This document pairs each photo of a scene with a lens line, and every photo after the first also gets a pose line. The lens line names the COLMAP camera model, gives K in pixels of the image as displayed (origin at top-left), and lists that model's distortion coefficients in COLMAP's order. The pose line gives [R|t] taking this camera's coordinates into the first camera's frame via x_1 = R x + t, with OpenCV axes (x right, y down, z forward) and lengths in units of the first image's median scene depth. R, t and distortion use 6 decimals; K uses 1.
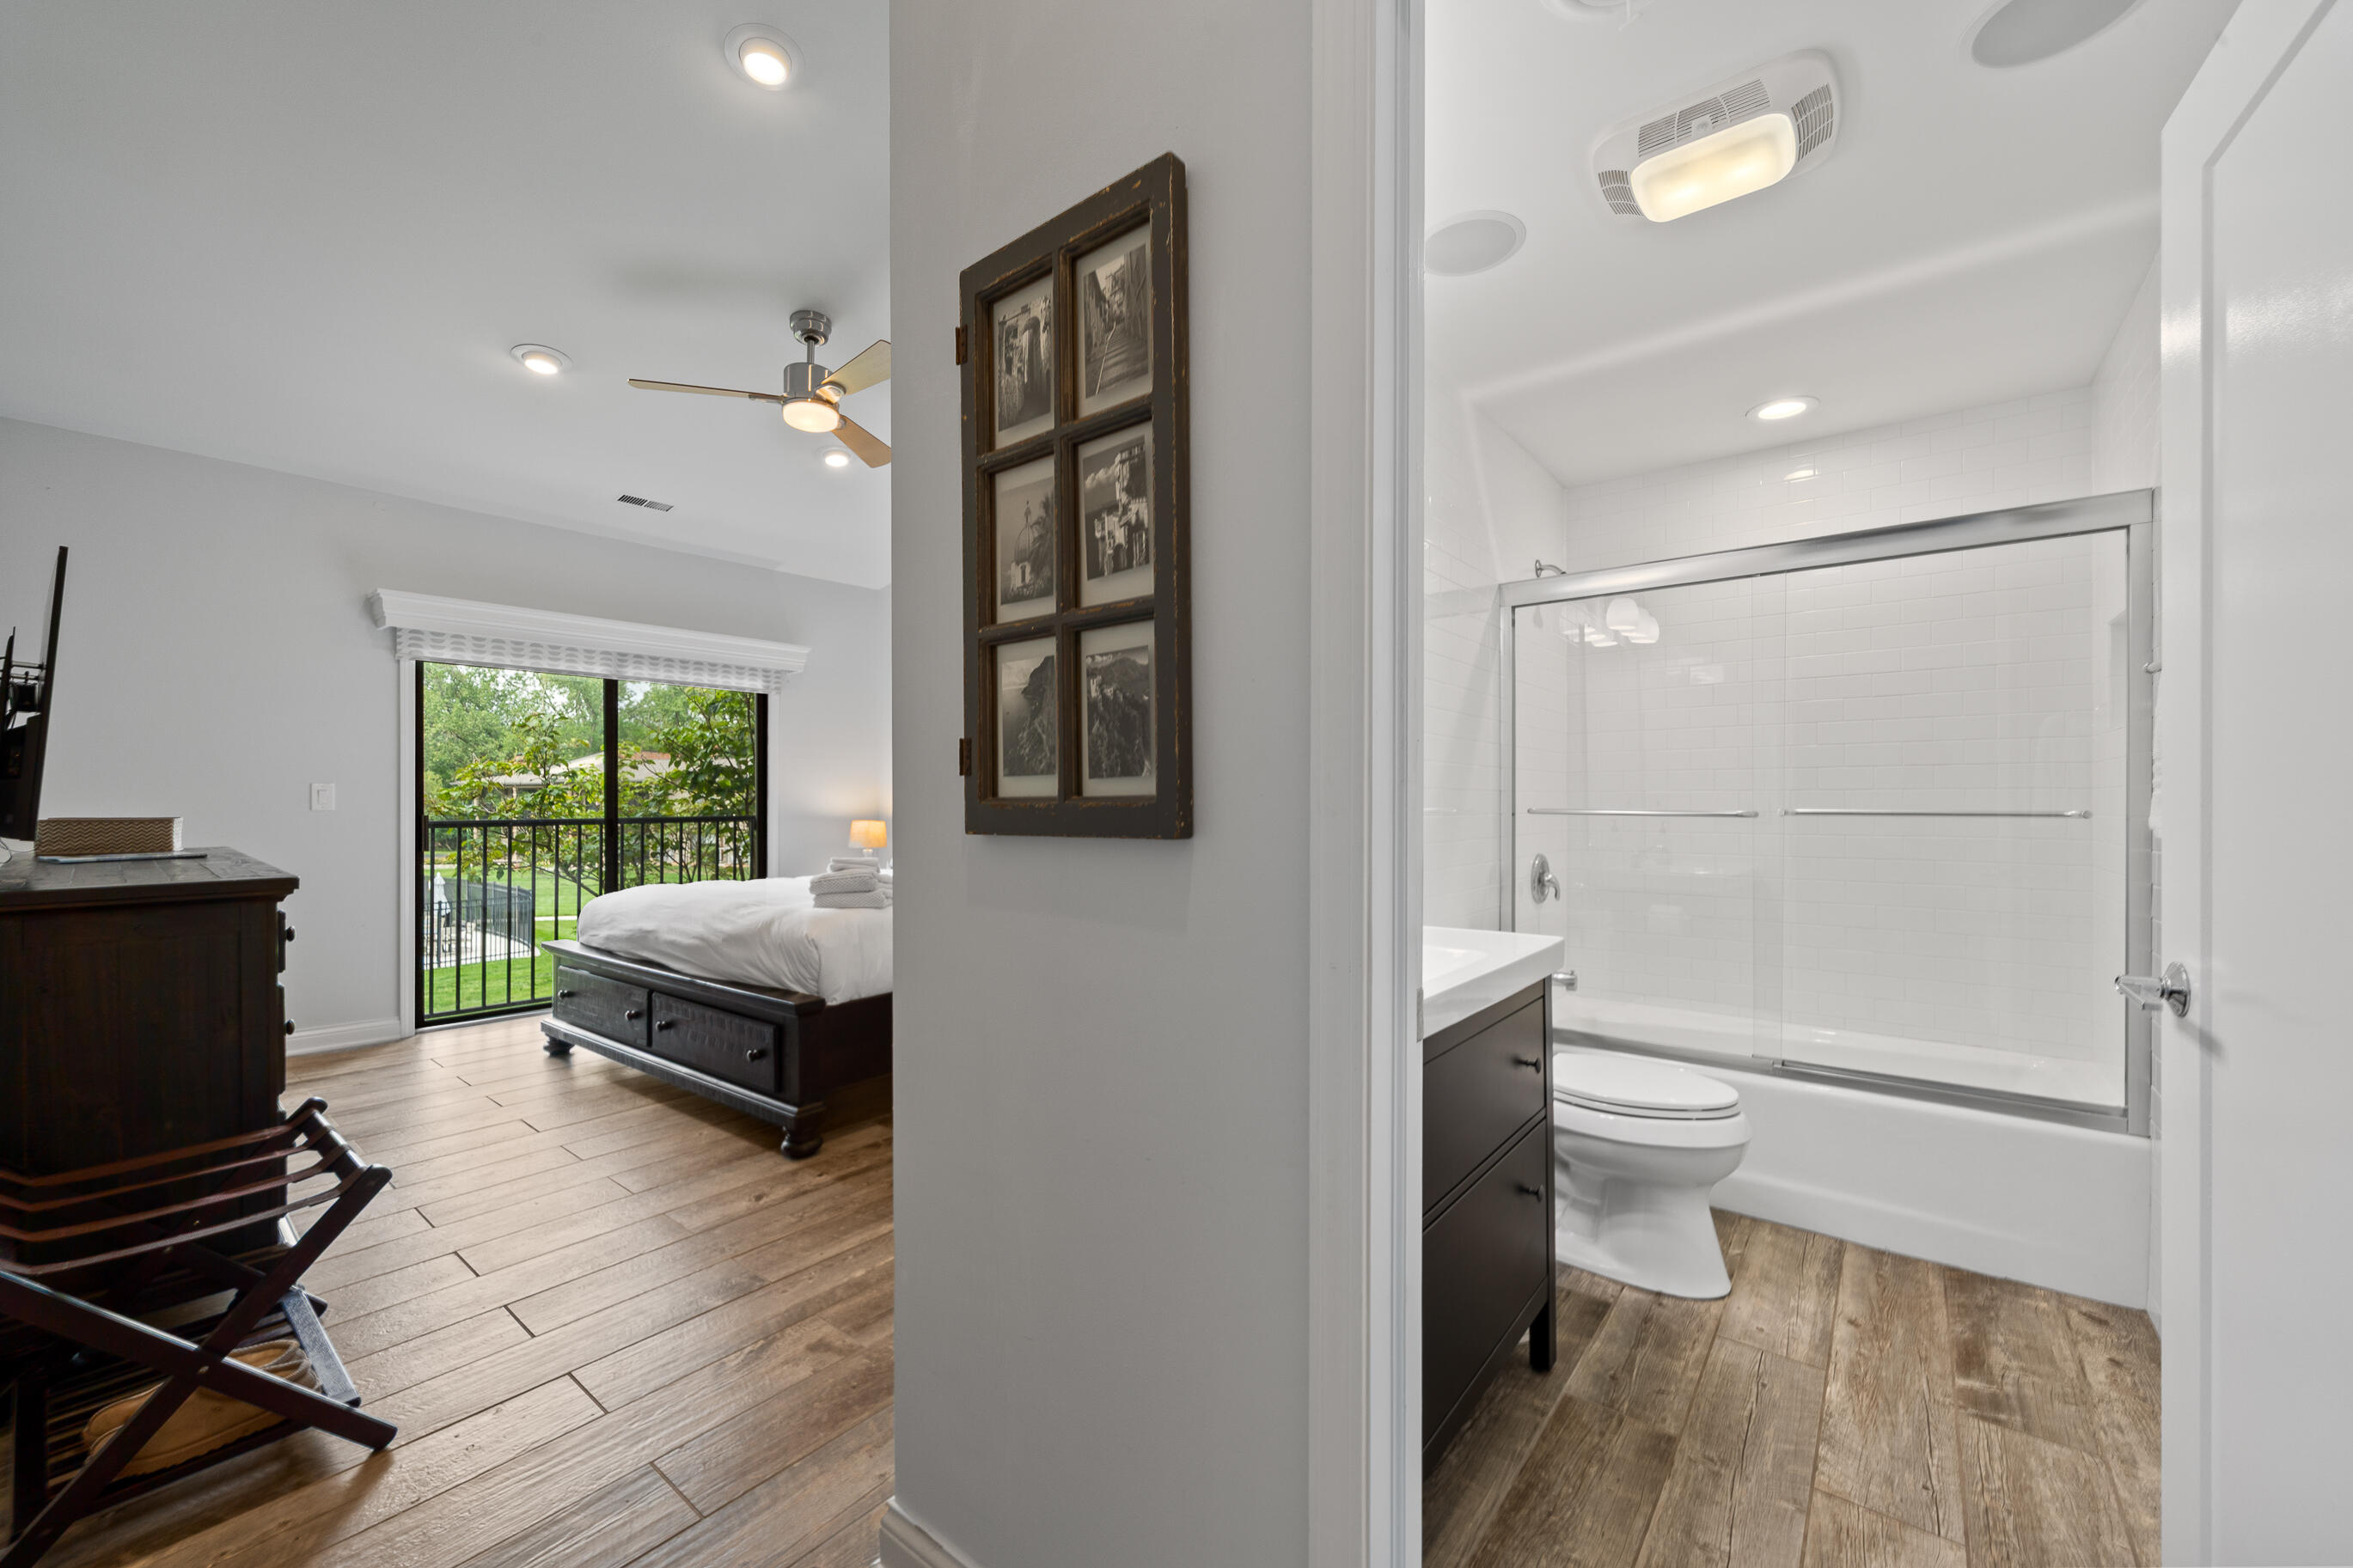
lens RADIAL K [[909.5, 0, 1172.4], [0, 909.5, 801.4], [0, 0, 1]] dist [0.001300, -0.000170]
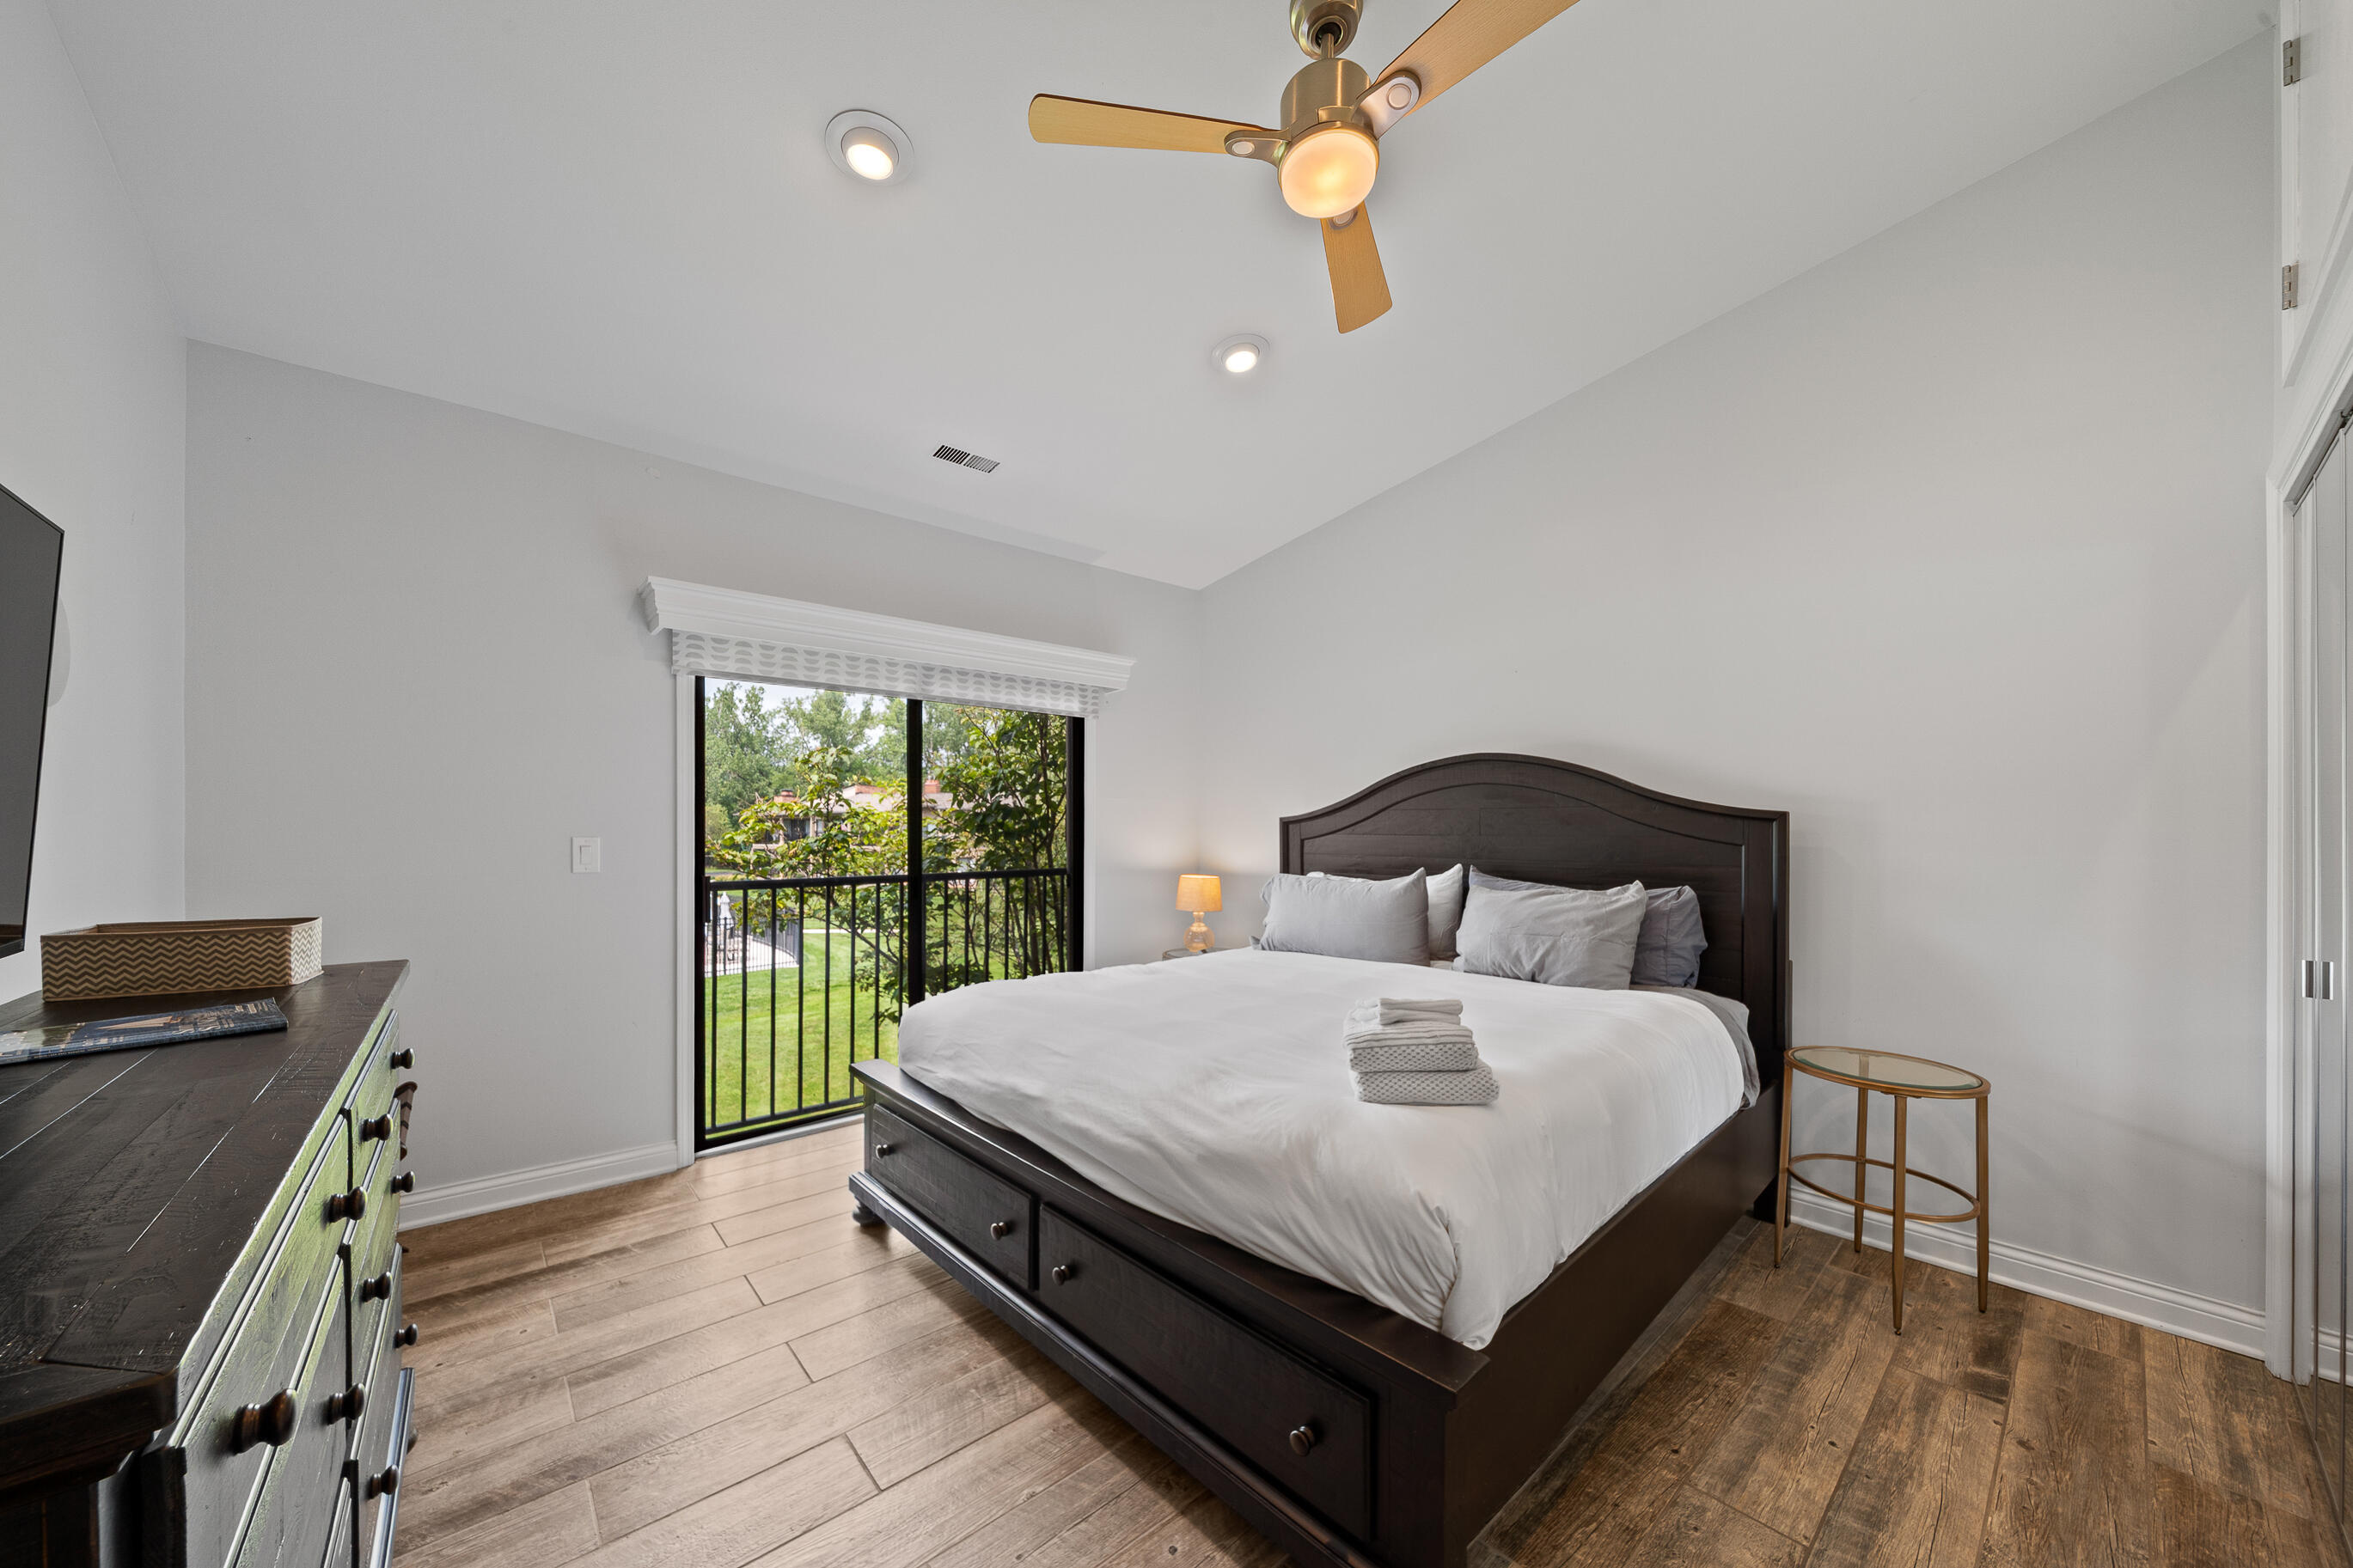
lens RADIAL K [[826.6, 0, 1171.8], [0, 826.6, 834.7], [0, 0, 1]] dist [-0.004919, -0.000043]
pose [[0.983414, 0.004600, -0.181314, -0.404010], [-0.003495, 0.999973, 0.006416, -0.033954], [0.181339, -0.005676, 0.983404, 0.507410]]
